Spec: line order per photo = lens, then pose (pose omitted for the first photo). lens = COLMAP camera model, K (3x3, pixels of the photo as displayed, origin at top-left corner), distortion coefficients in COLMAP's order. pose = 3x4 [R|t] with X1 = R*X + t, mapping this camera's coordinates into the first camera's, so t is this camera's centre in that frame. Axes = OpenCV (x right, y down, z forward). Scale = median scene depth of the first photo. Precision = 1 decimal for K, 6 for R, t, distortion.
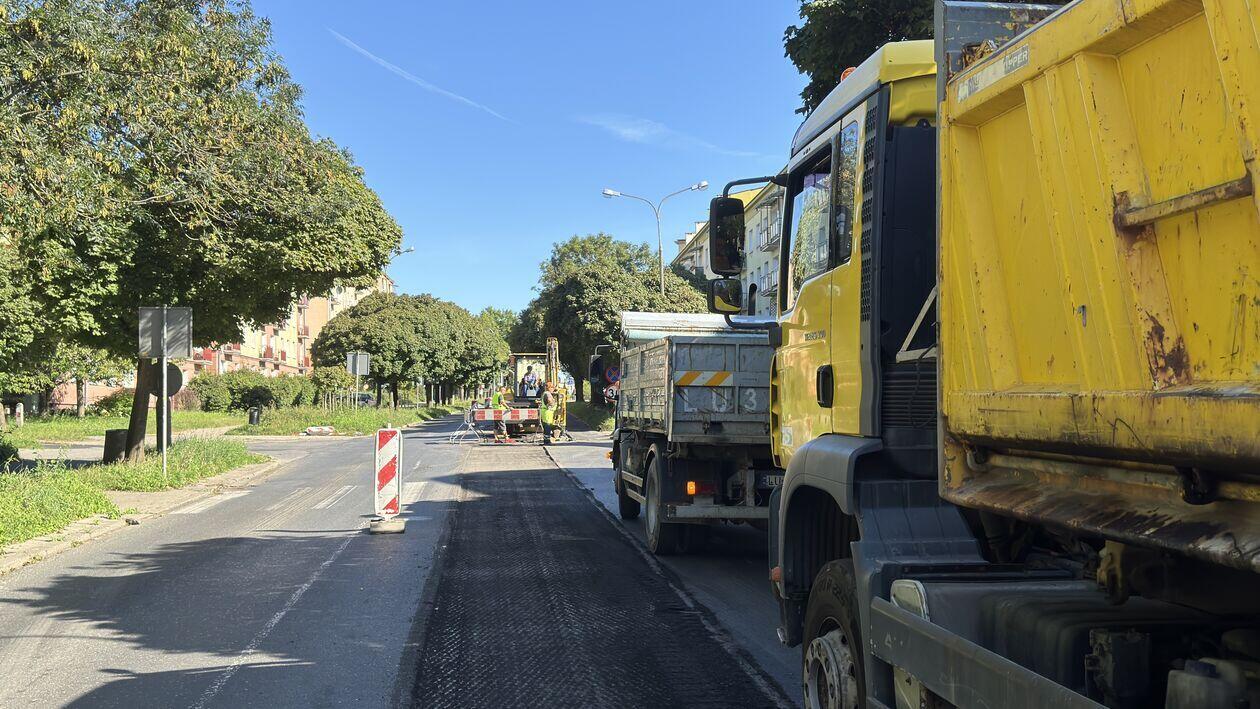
lens RADIAL K [[1254.1, 0, 629.9], [0, 1254.1, 358.1], [0, 0, 1]] dist [0.148745, 0.000000]
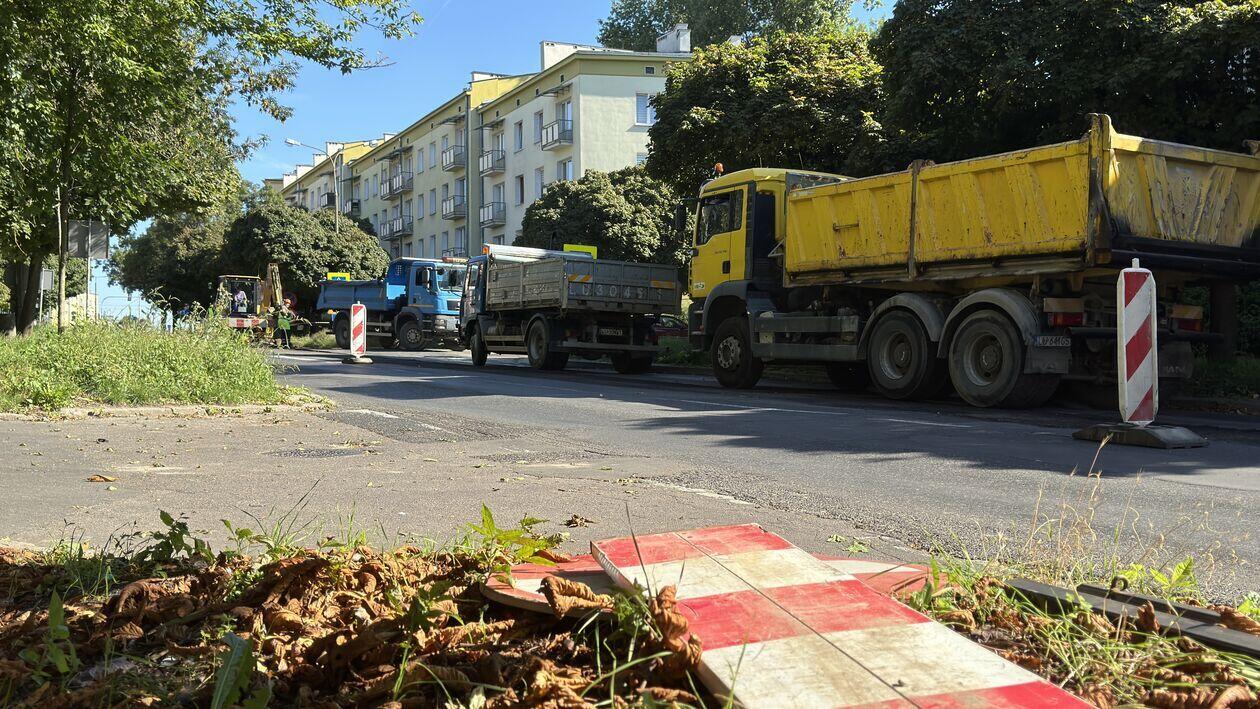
lens RADIAL K [[1254.1, 0, 630.8], [0, 1254.1, 354.1], [0, 0, 1]] dist [0.148745, 0.000000]
pose [[0.935492, 0.024890, 0.352471, -0.575886], [-0.037632, 0.998861, 0.029345, 0.075979], [-0.351339, -0.040716, 0.935363, -0.935648]]
